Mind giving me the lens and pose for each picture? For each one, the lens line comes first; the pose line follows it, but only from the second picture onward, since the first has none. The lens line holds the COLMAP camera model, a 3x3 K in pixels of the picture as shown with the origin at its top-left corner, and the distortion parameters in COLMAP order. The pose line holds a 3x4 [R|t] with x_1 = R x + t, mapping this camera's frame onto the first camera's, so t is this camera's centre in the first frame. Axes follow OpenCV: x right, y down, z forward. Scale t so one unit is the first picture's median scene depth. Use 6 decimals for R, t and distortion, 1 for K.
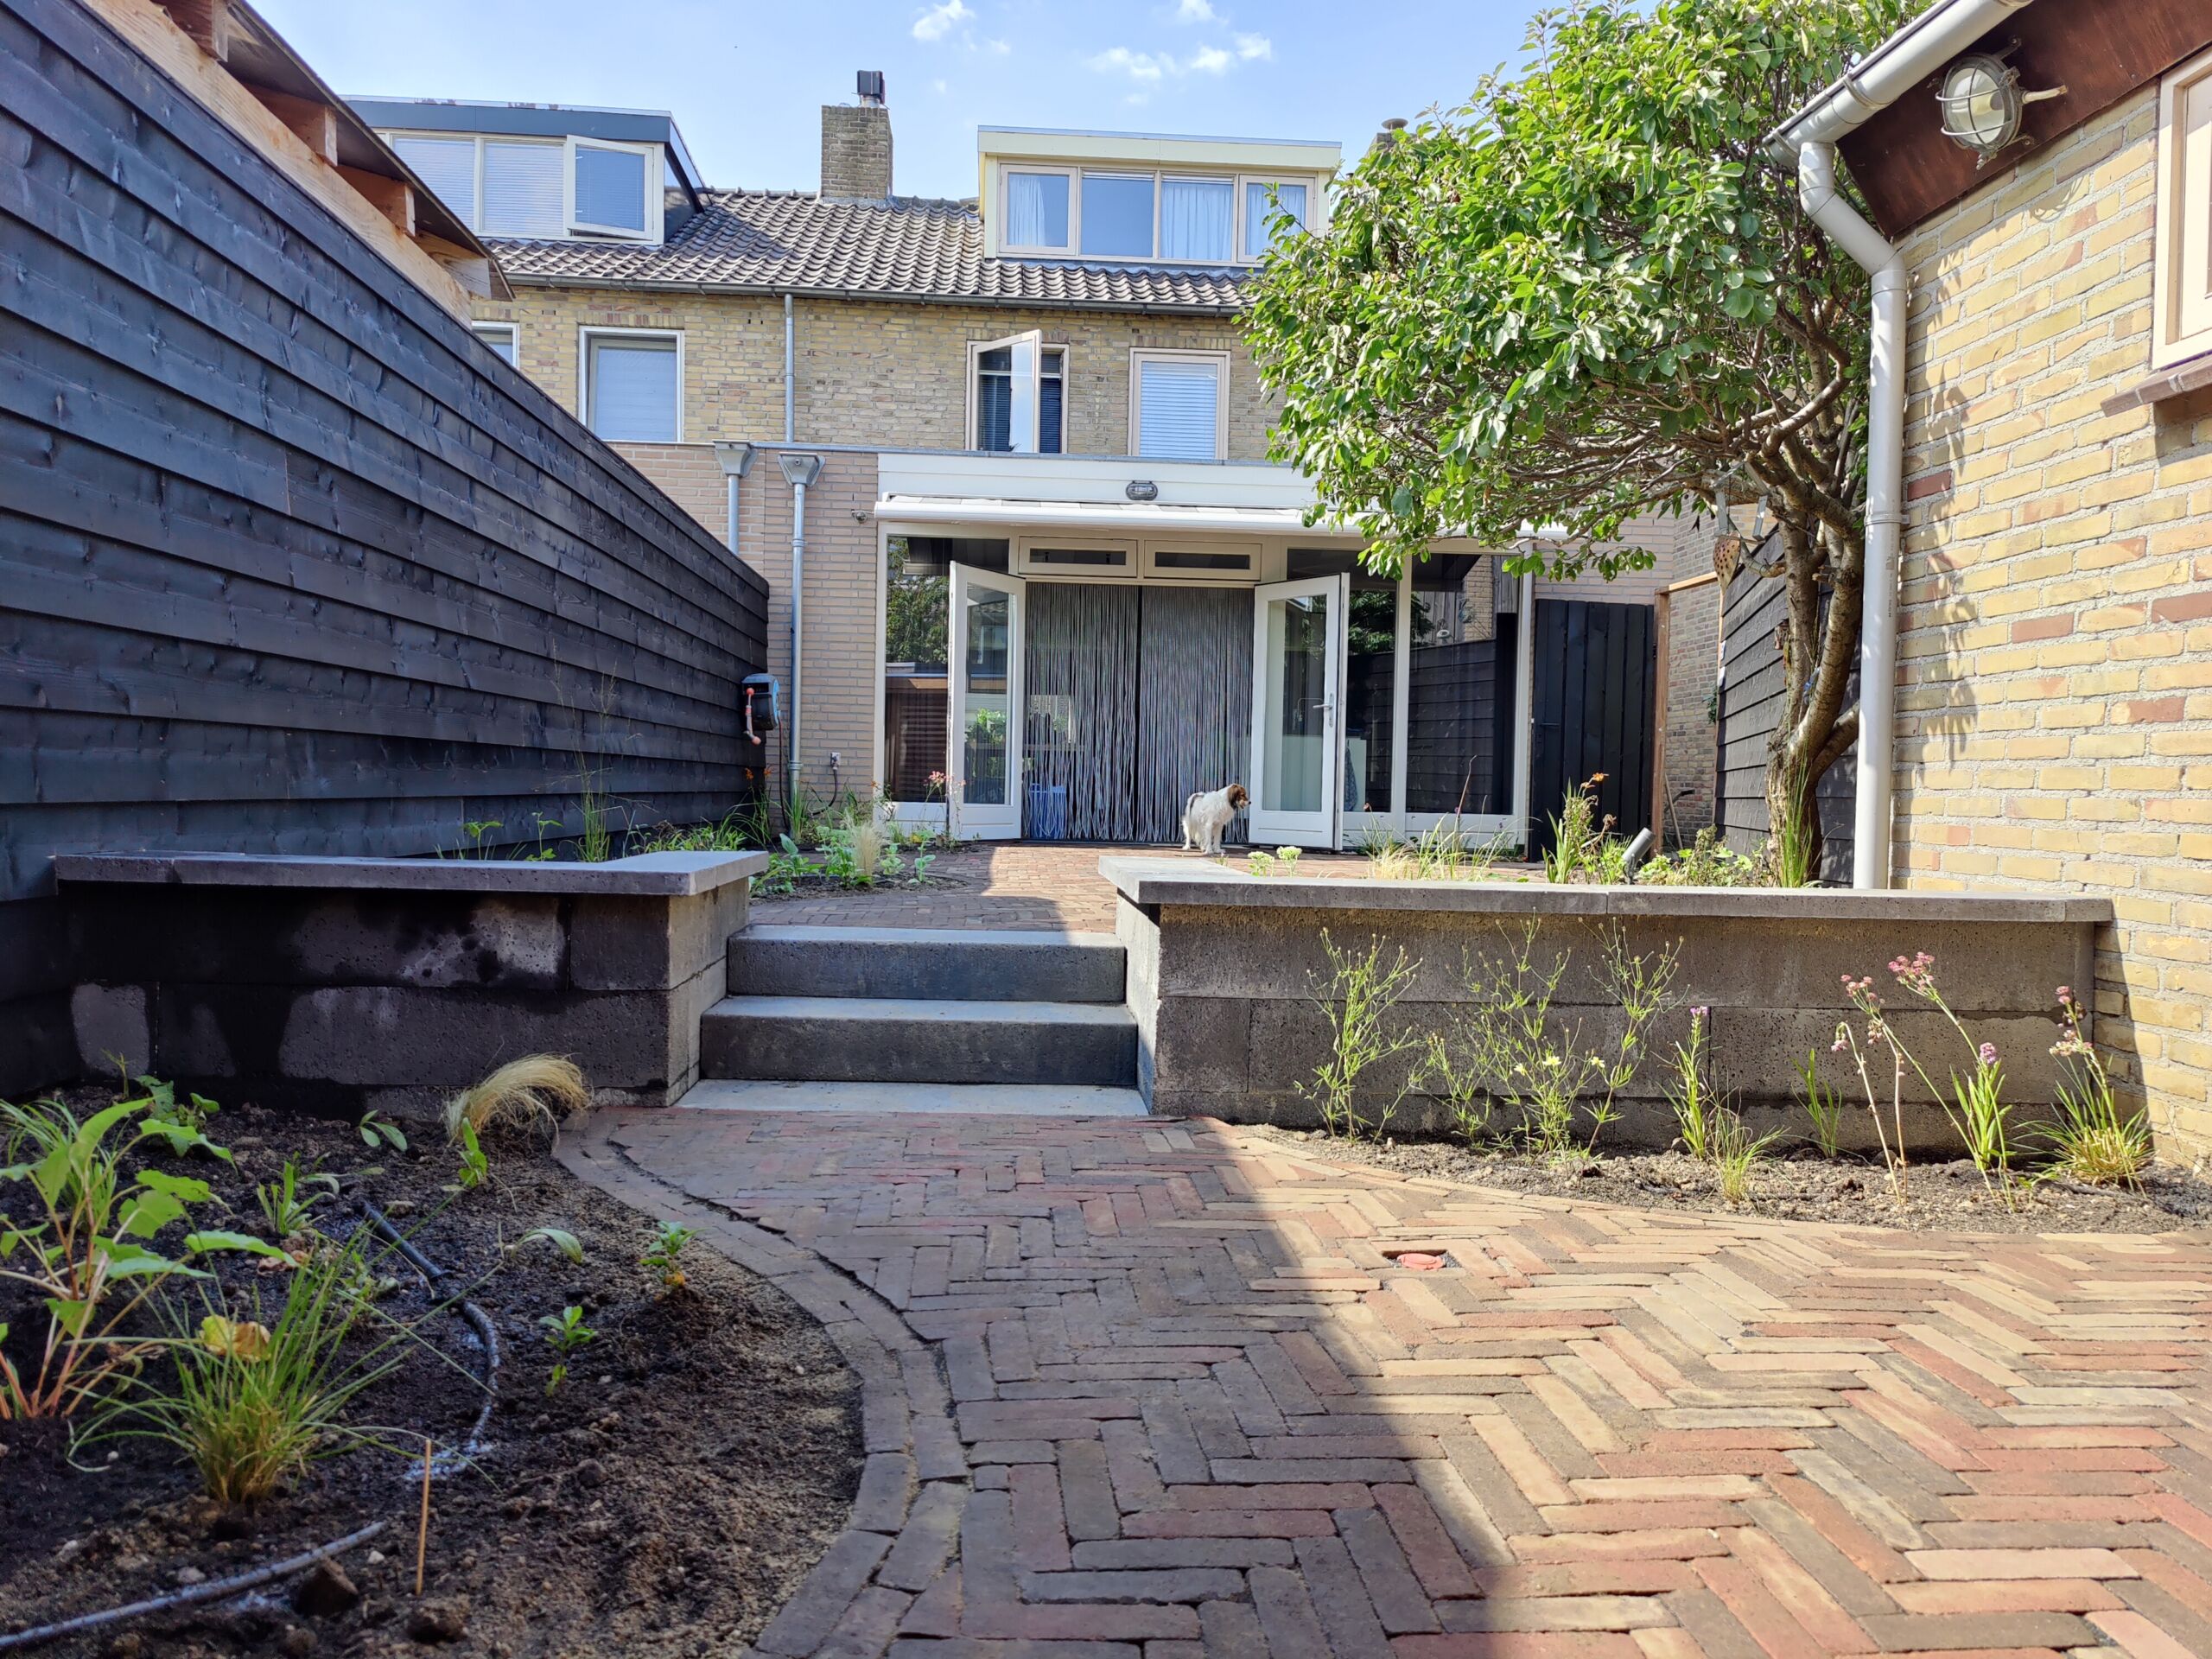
lens RADIAL K [[1526.7, 0, 1098.2], [0, 1526.7, 825.3], [0, 0, 1]] dist [0.042389, -0.034657]
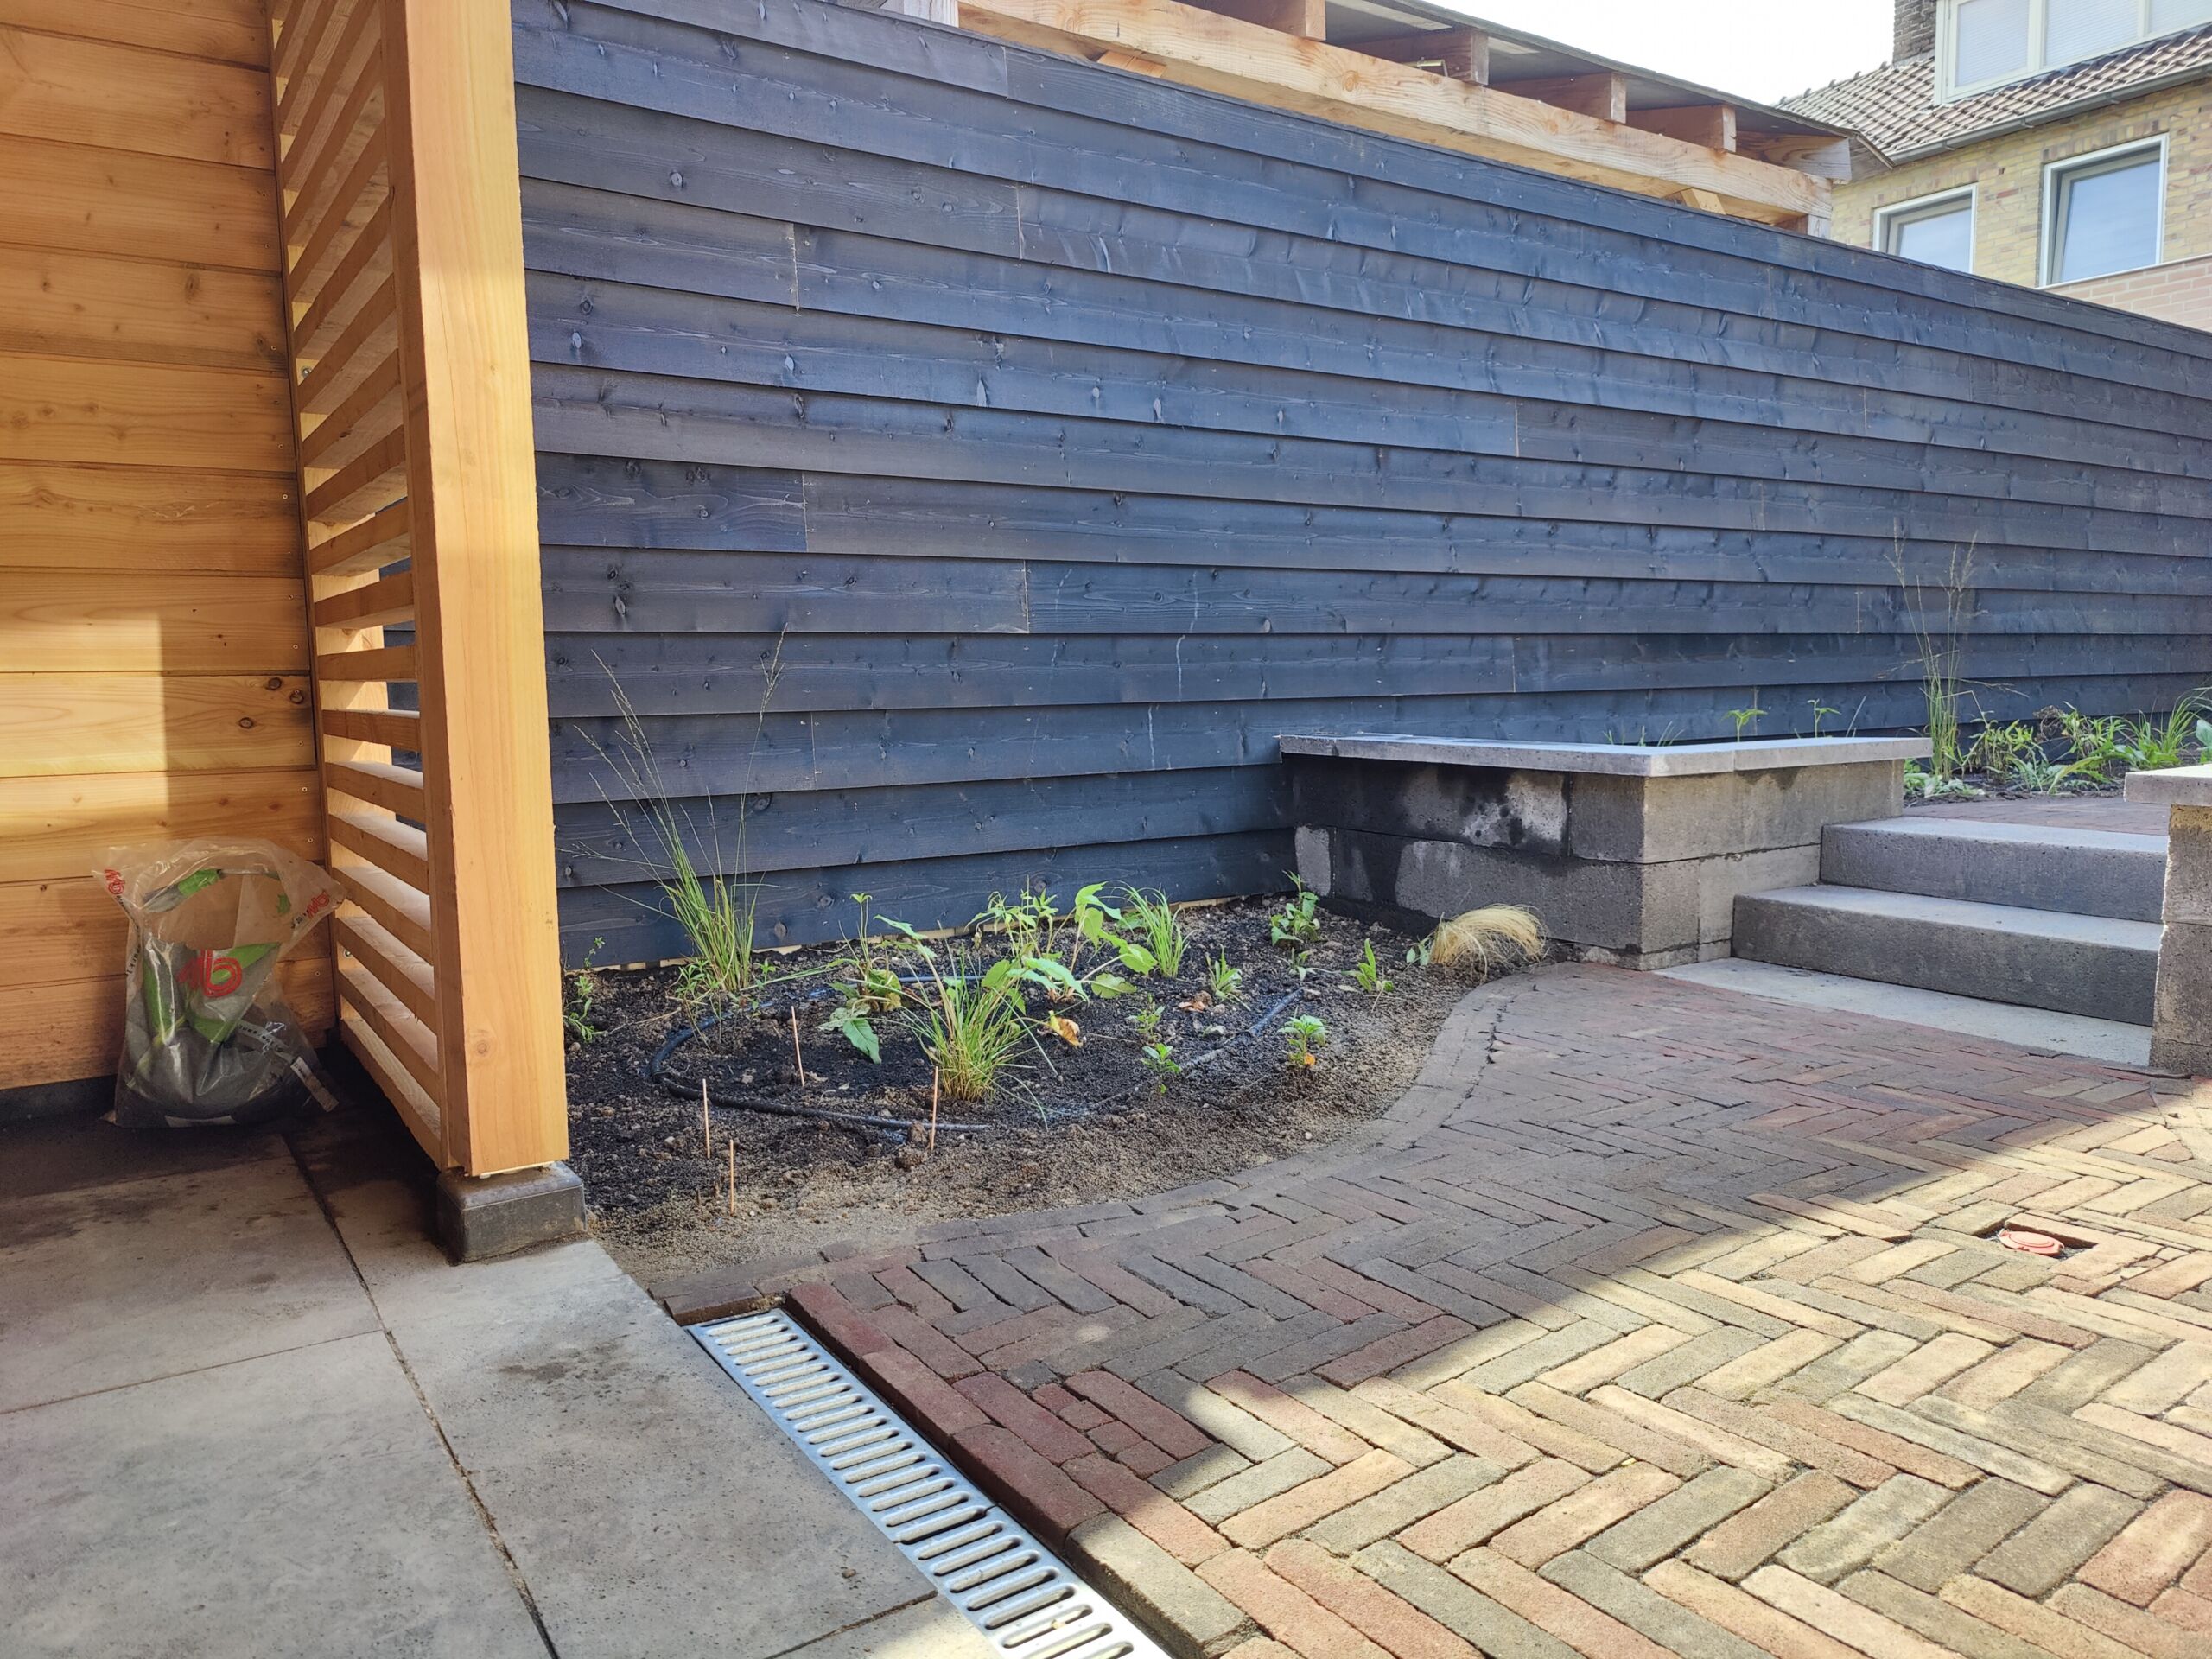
lens RADIAL K [[1531.4, 0, 1096.2], [0, 1531.4, 834.6], [0, 0, 1]] dist [0.042162, -0.041779]
pose [[0.500861, 0.060490, -0.863412, 0.372063], [0.005574, 0.997309, 0.073104, 0.004678], [0.865510, -0.041428, 0.499176, 0.100571]]
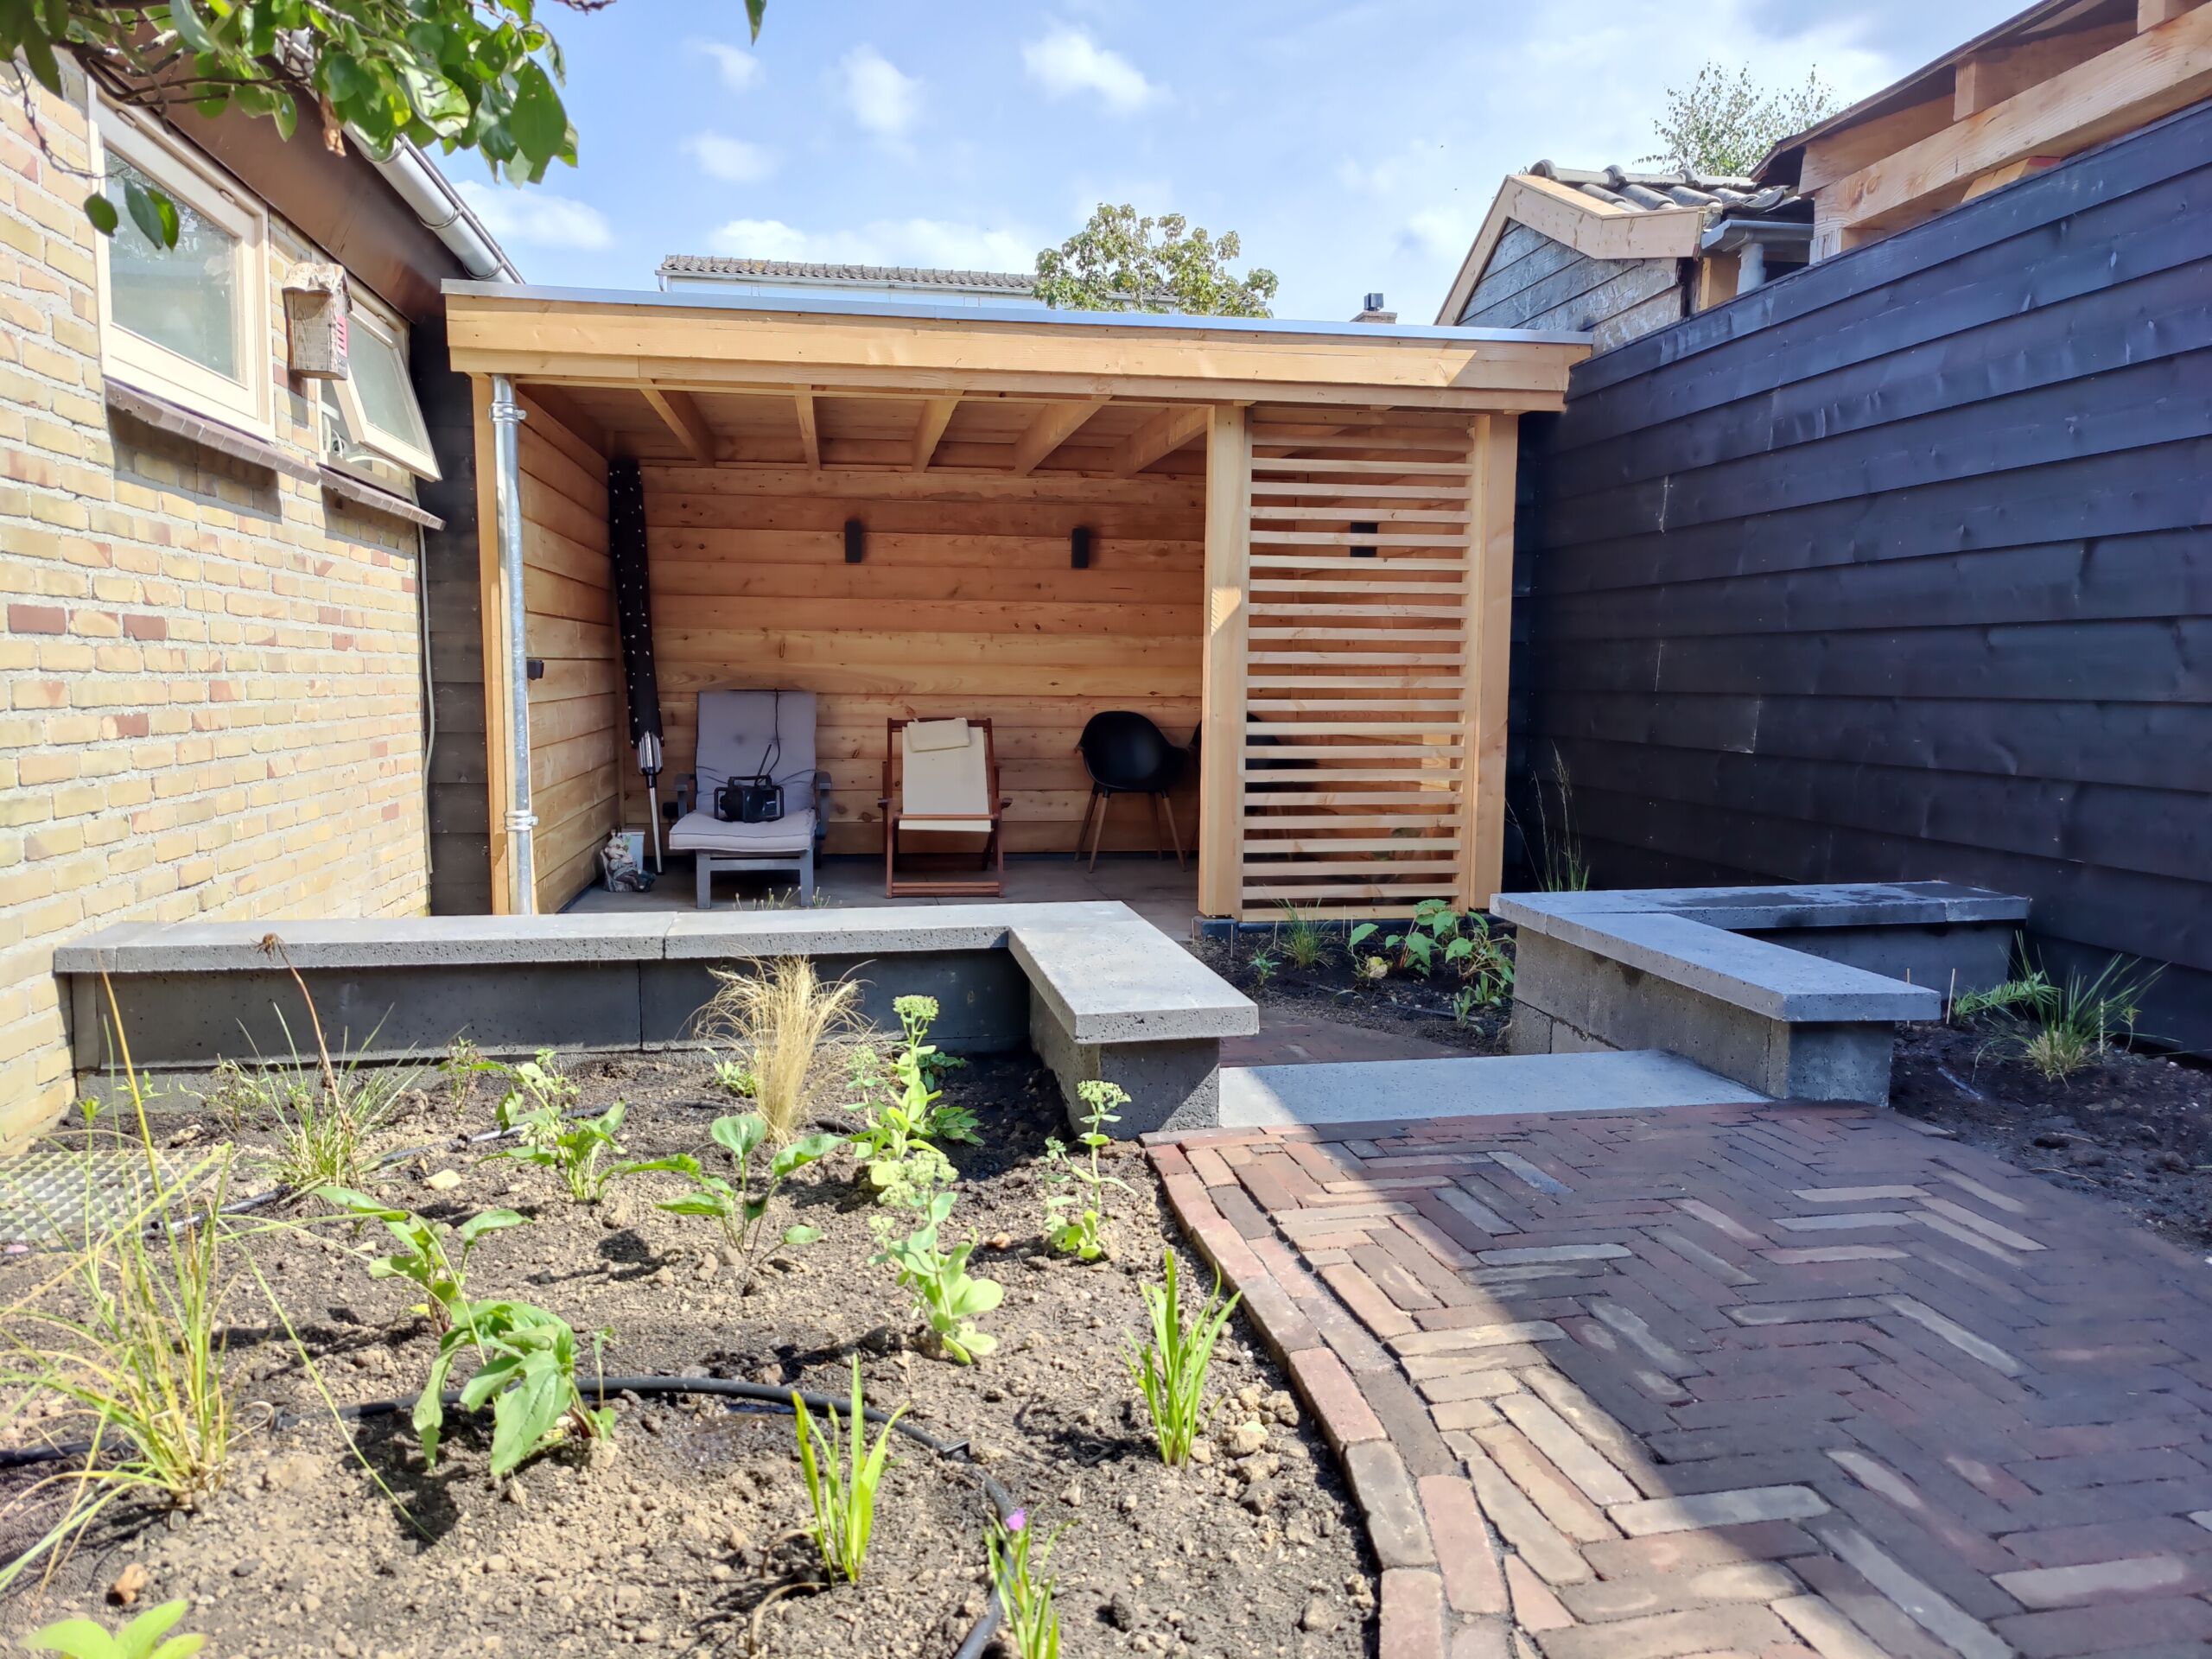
lens RADIAL K [[1526.7, 0, 1098.2], [0, 1526.7, 825.3], [0, 0, 1]] dist [0.042389, -0.034657]
pose [[-0.993959, -0.018520, -0.108176, 0.133202], [-0.031606, 0.992204, 0.120546, -0.123660], [0.105100, 0.123237, -0.986796, 1.692438]]
